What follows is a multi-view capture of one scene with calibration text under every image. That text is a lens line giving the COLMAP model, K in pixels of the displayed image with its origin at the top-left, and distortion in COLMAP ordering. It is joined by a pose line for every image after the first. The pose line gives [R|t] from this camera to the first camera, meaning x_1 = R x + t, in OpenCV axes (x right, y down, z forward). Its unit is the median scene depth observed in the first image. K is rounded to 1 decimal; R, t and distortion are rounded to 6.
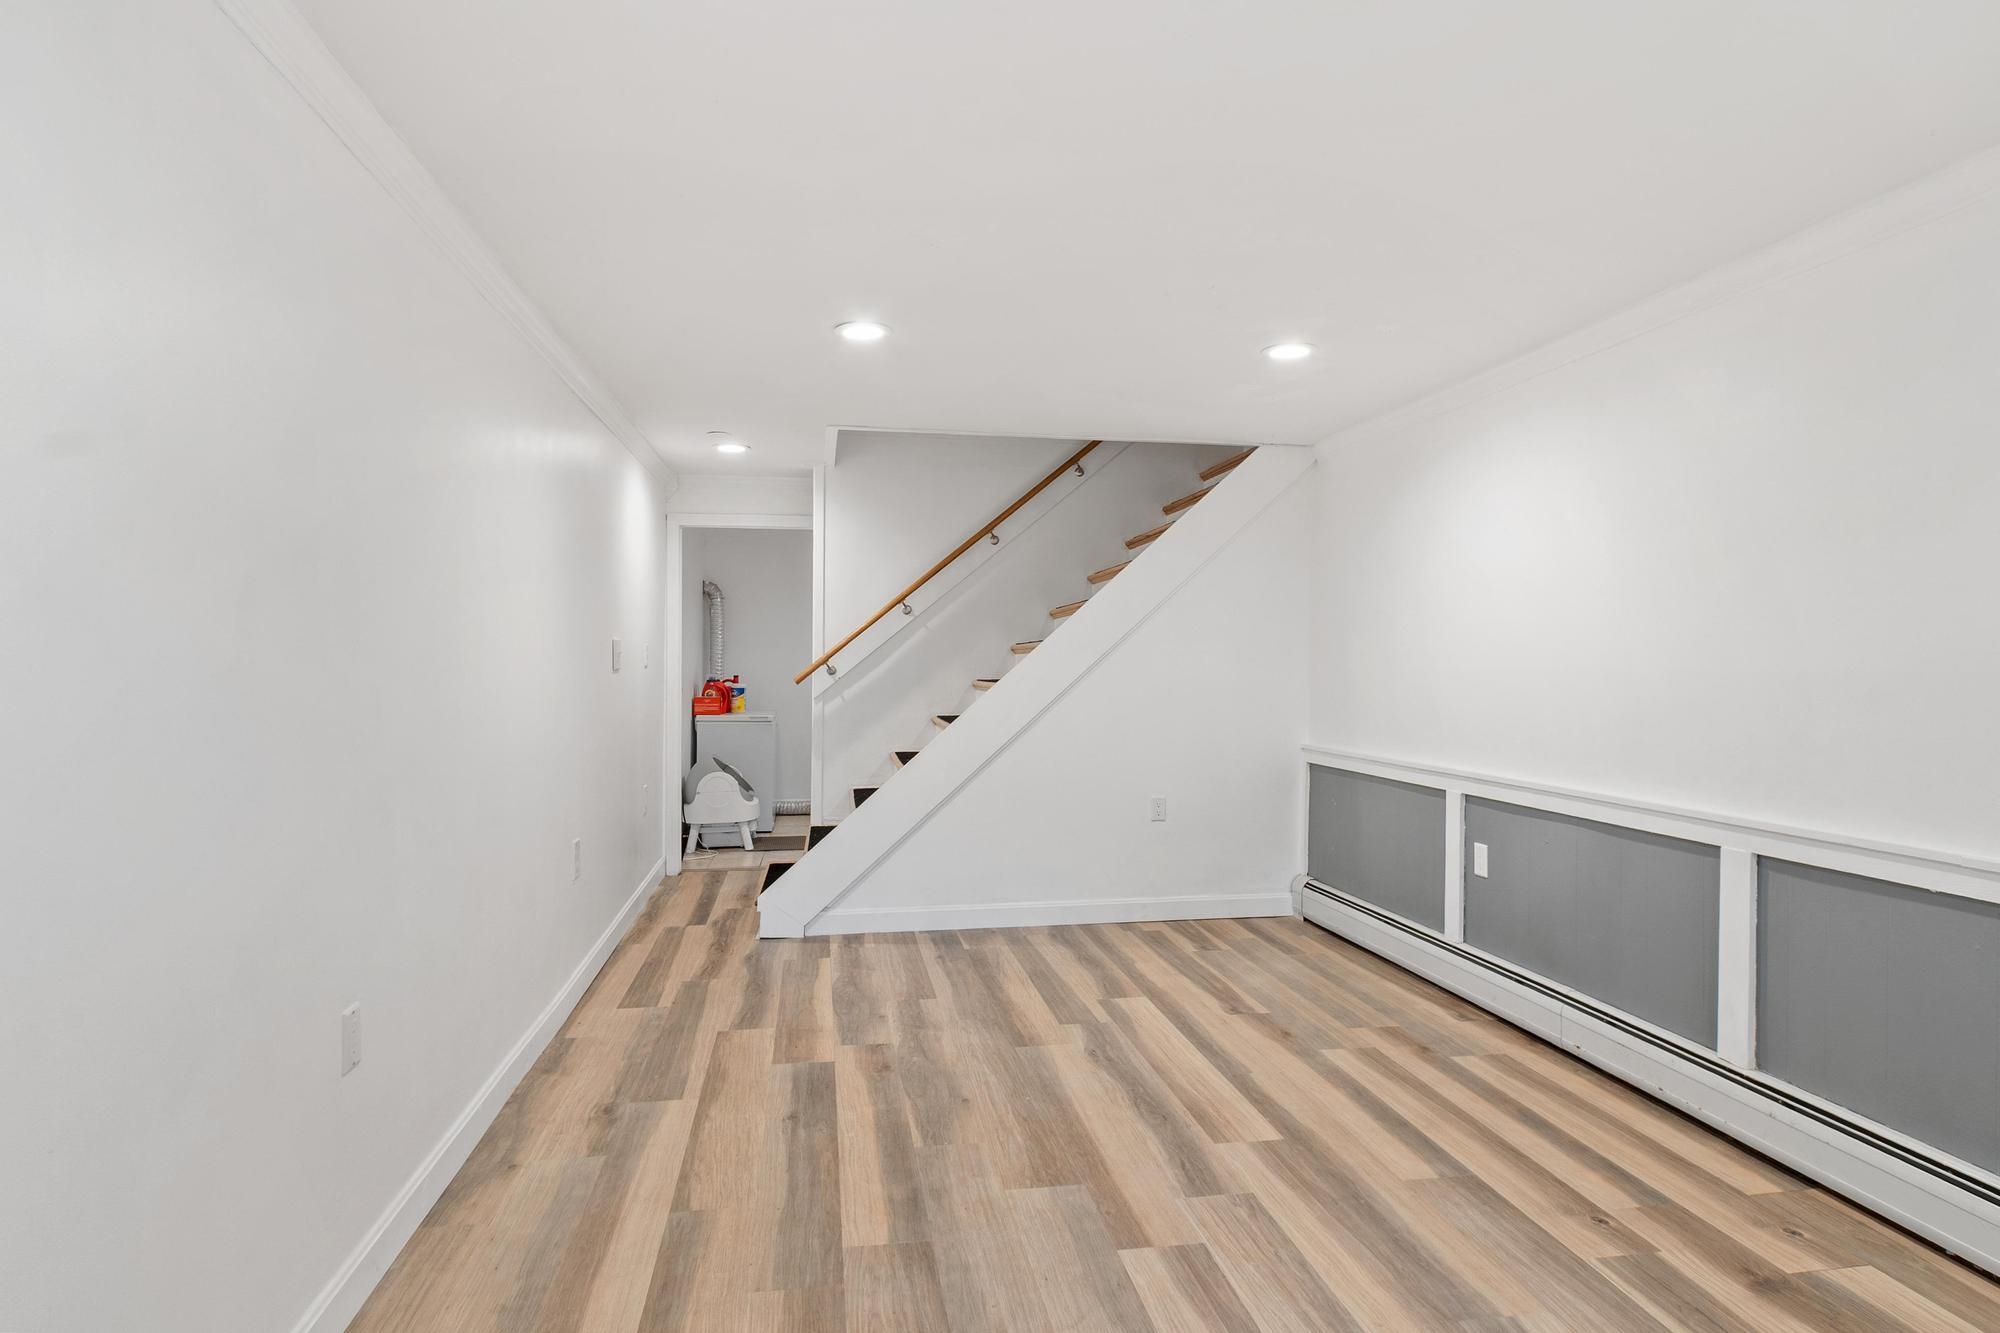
lens RADIAL K [[1054.9, 0, 988.2], [0, 1054.9, 661.3], [0, 0, 1]] dist [0.000584, -0.000664]
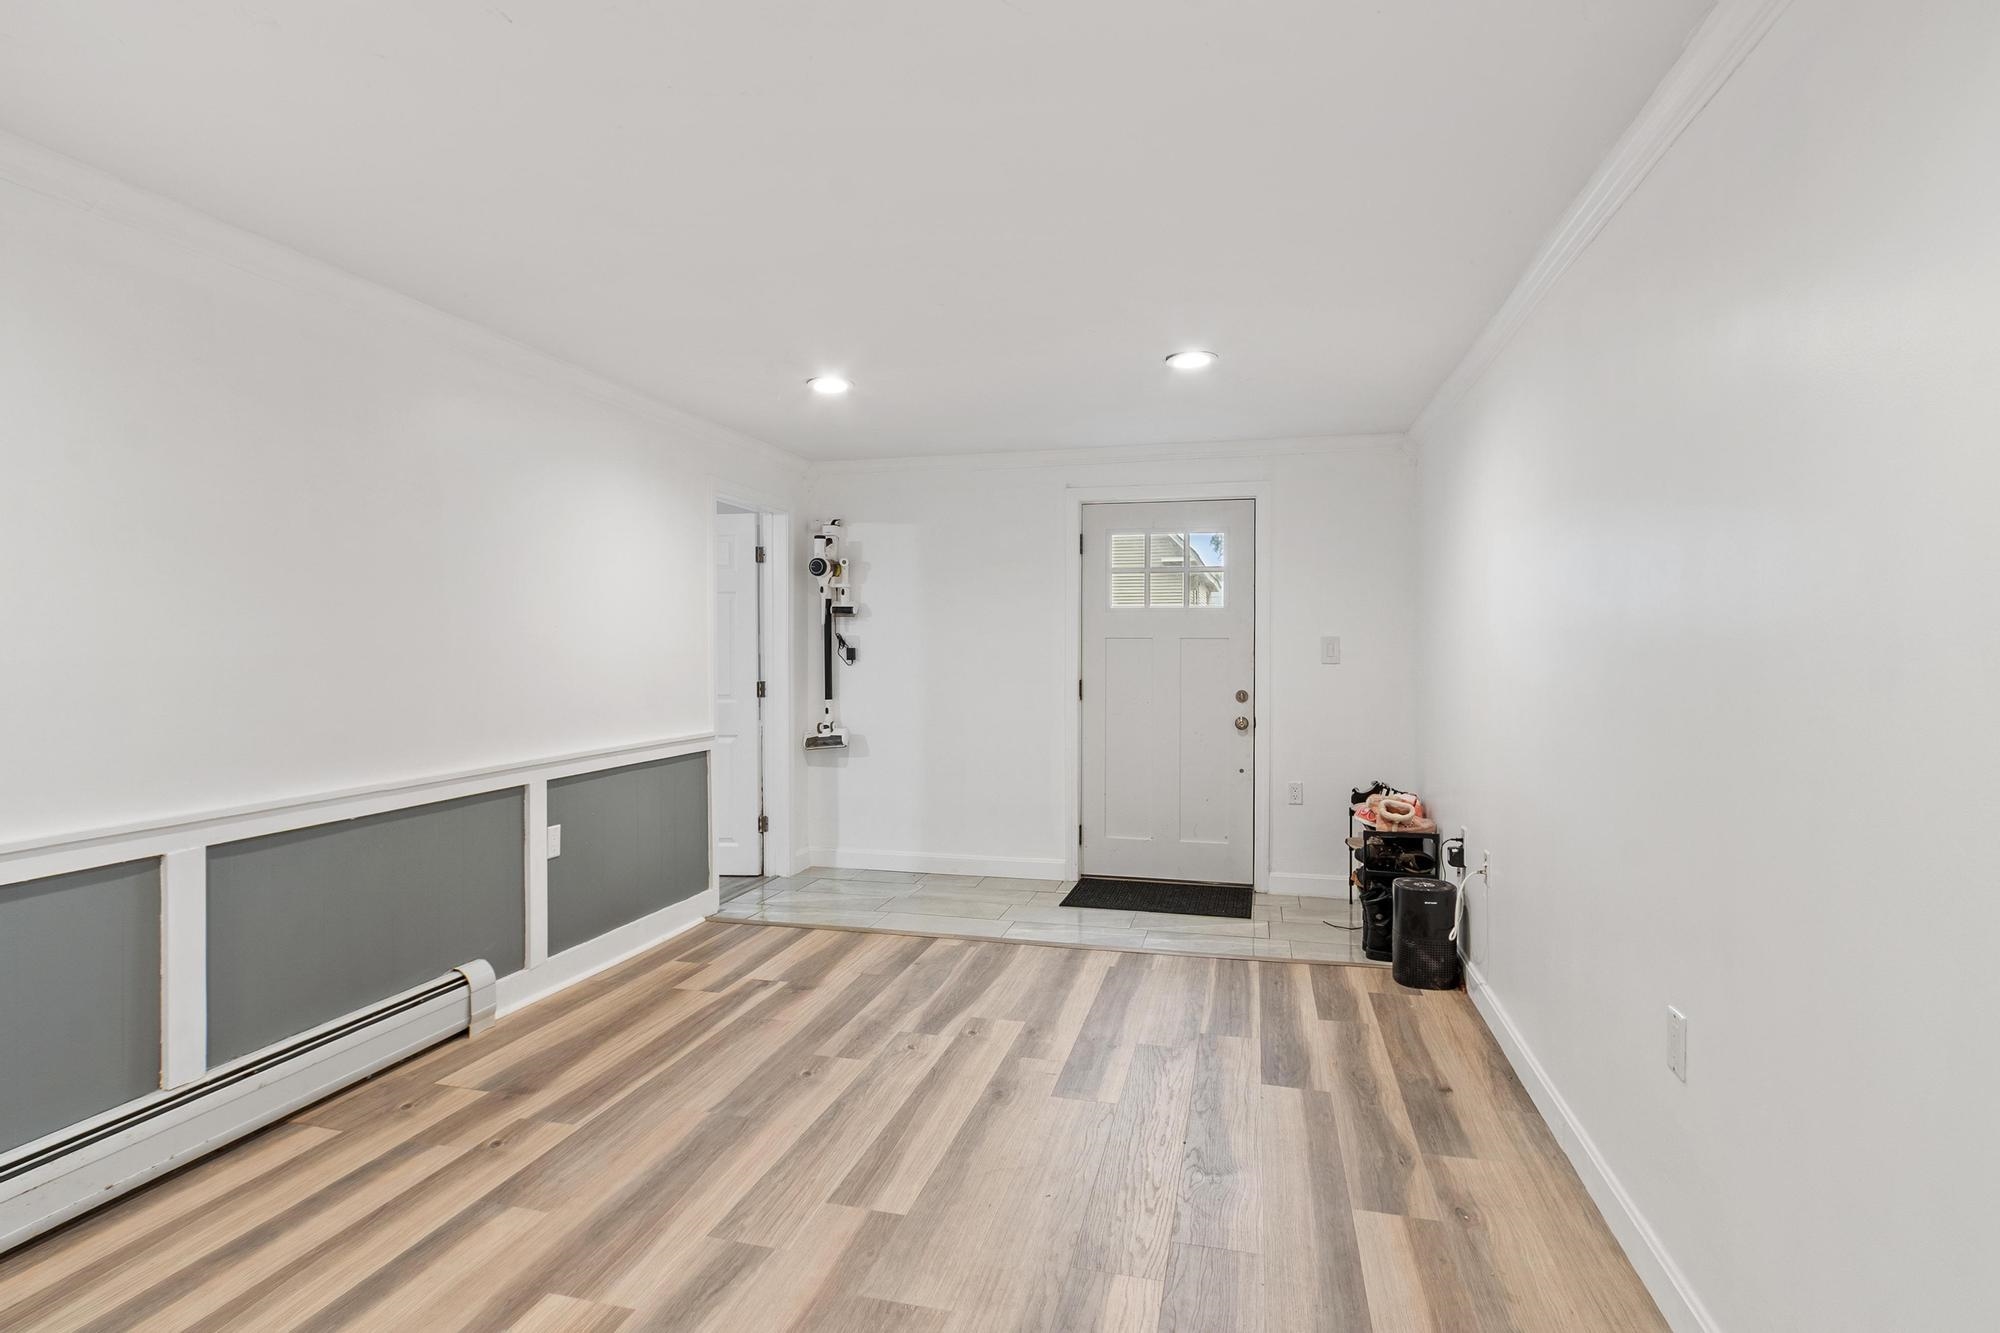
lens RADIAL K [[1054.9, 0, 985.4], [0, 1054.9, 663.2], [0, 0, 1]] dist [0.000584, -0.000664]
pose [[-0.915820, -0.014182, 0.401340, -0.330657], [-0.006146, 0.999754, 0.021302, -0.009103], [-0.401543, 0.017042, -0.915682, 1.754960]]
